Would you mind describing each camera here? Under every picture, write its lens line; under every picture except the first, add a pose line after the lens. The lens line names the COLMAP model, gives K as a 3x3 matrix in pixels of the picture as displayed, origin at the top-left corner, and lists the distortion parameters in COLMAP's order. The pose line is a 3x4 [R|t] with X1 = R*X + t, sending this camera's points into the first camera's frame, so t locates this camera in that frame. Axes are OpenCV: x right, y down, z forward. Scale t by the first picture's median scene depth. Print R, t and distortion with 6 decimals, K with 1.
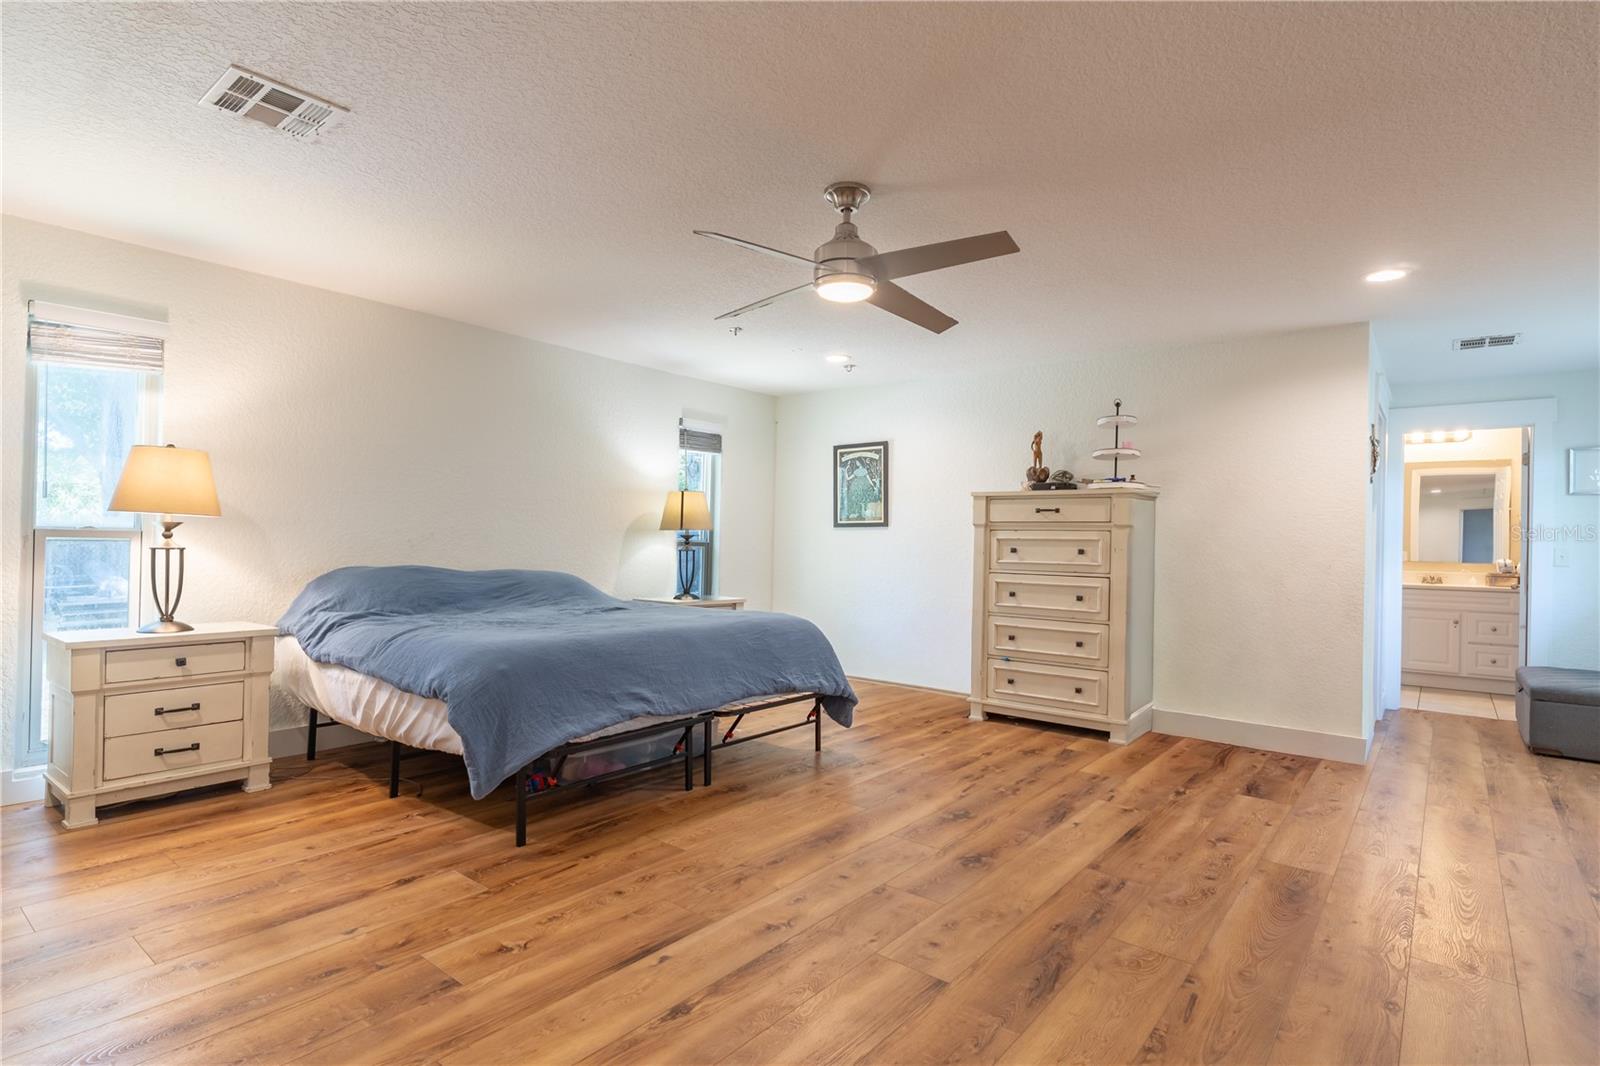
lens RADIAL K [[820.3, 0, 794.5], [0, 820.3, 538.4], [0, 0, 1]] dist [-0.000742, -0.000218]
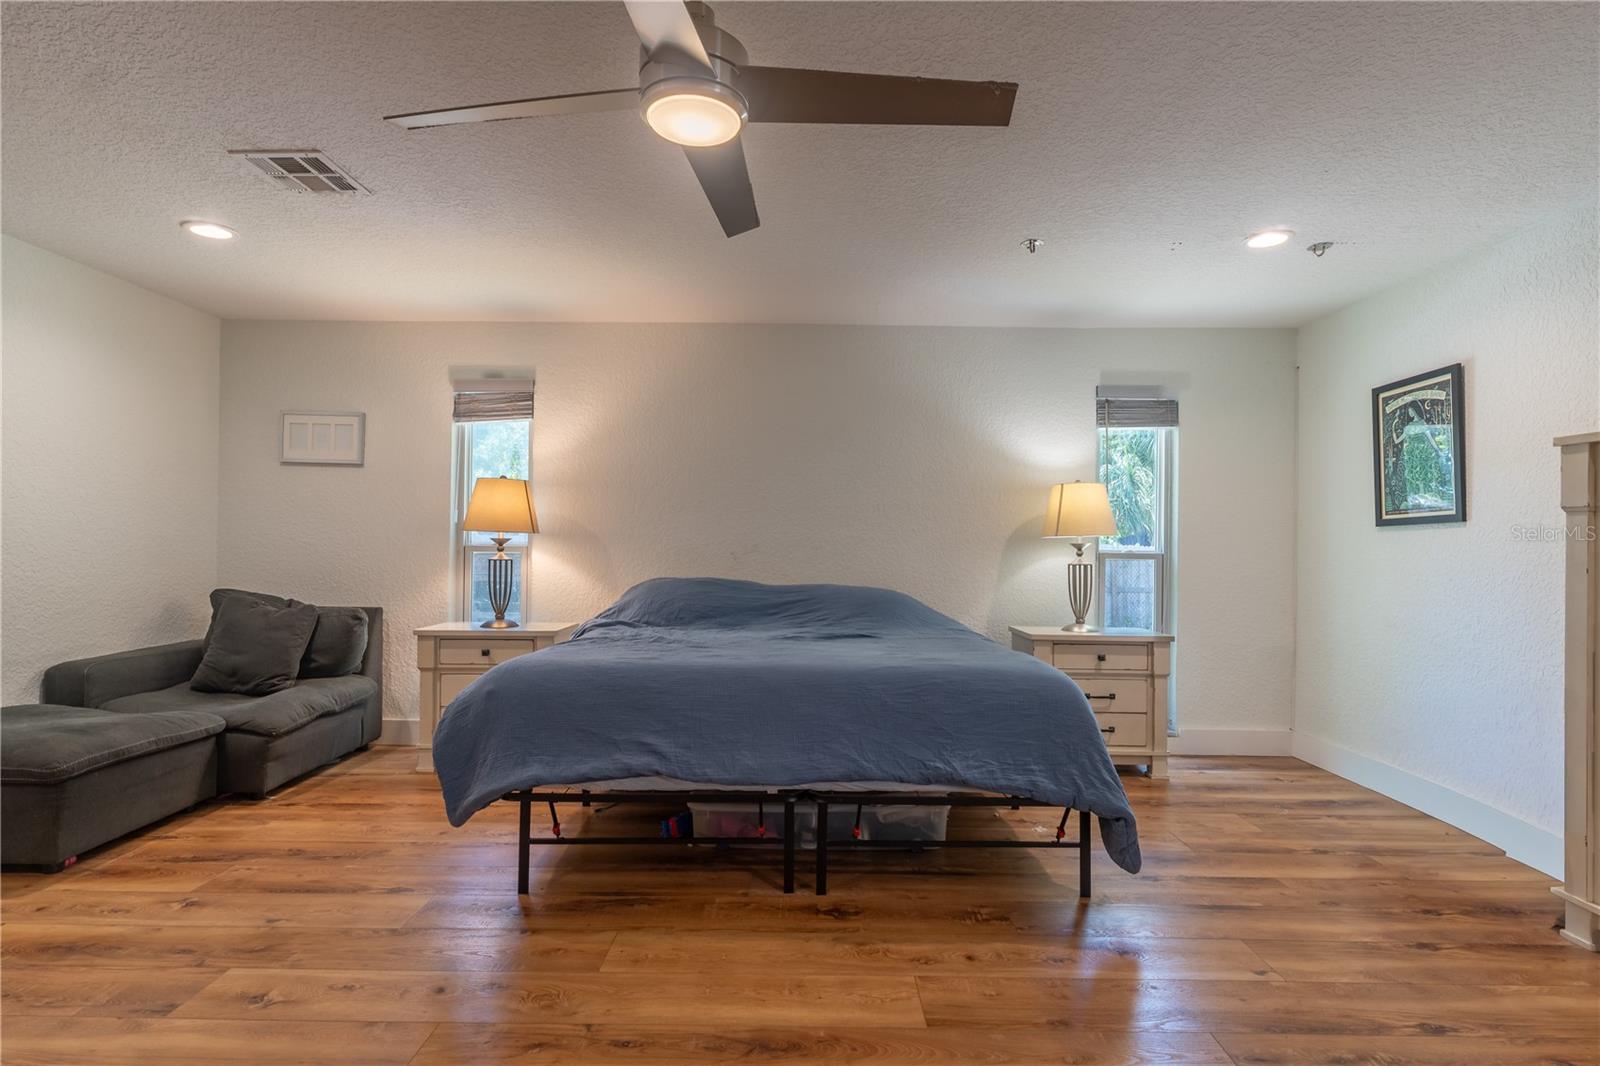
lens RADIAL K [[820.3, 0, 797.4], [0, 820.3, 530.5], [0, 0, 1]] dist [-0.000742, -0.000218]
pose [[0.617621, -0.029327, -0.785929, 0.450155], [0.006273, 0.999456, -0.032365, 0.010677], [0.786451, 0.015059, 0.617469, 0.548238]]
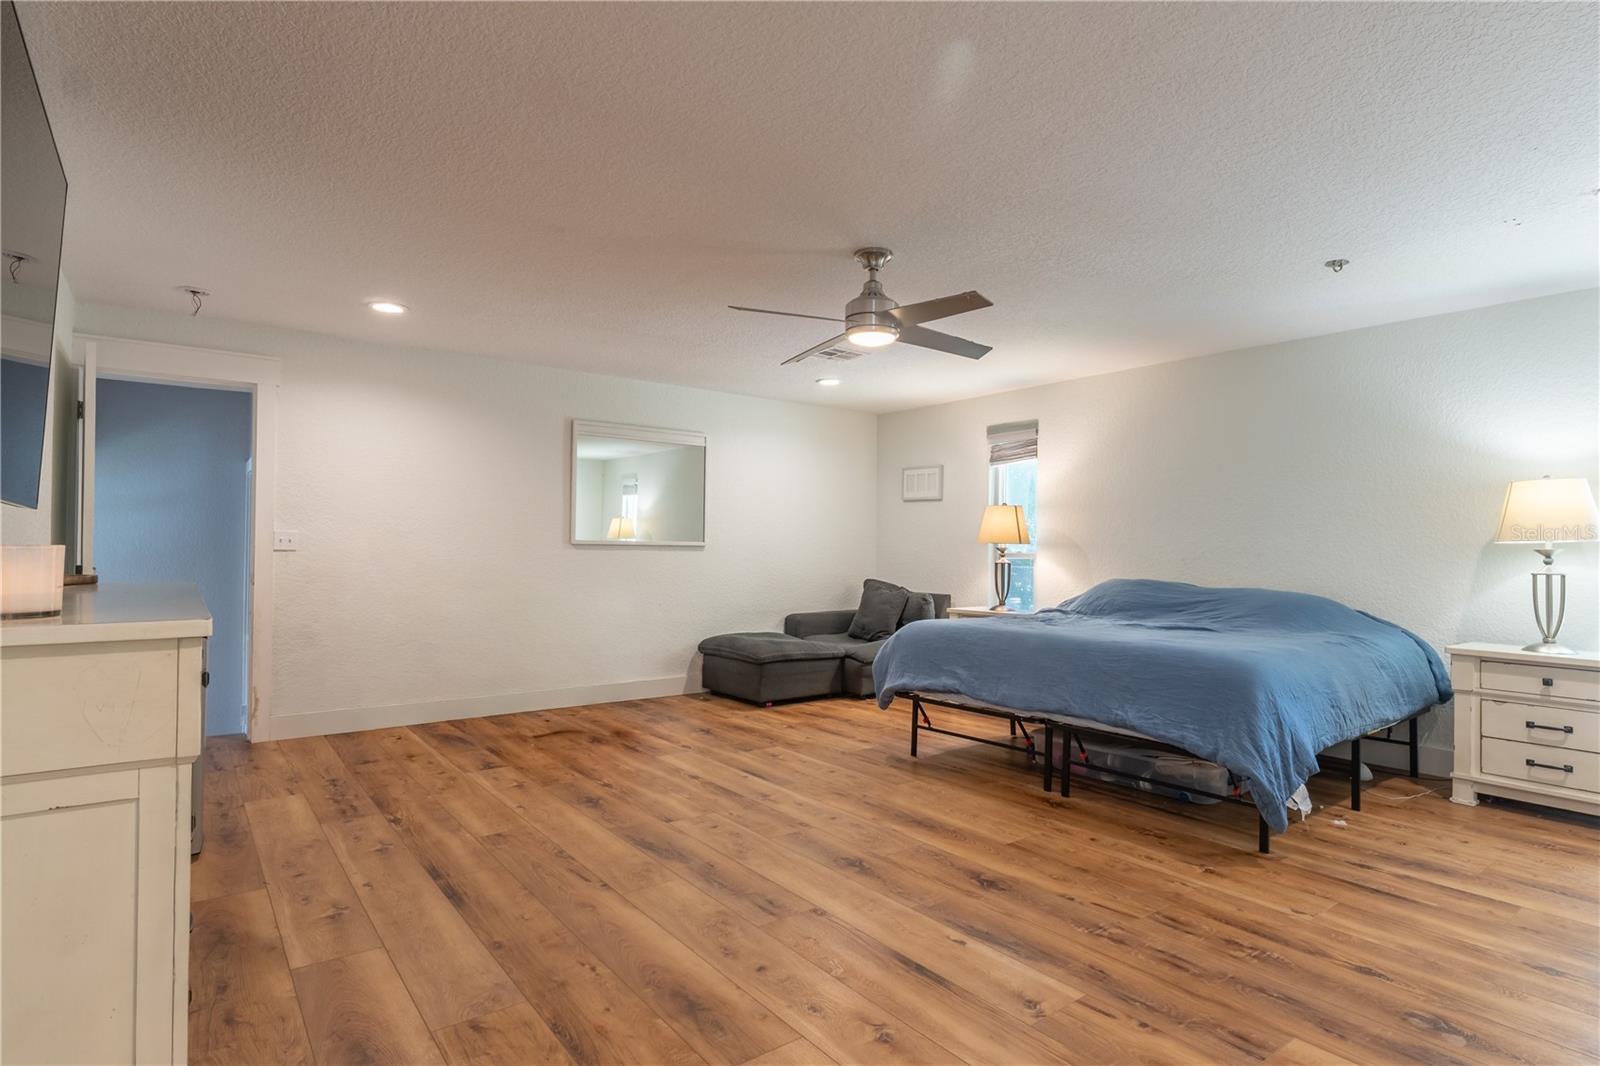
lens RADIAL K [[820.3, 0, 786.3], [0, 820.3, 541.2], [0, 0, 1]] dist [-0.000742, -0.000218]
pose [[-0.251022, -0.032141, -0.967448, 0.972941], [-0.009566, 0.999482, -0.030723, 0.022603], [0.967934, 0.001542, -0.251199, 0.931312]]
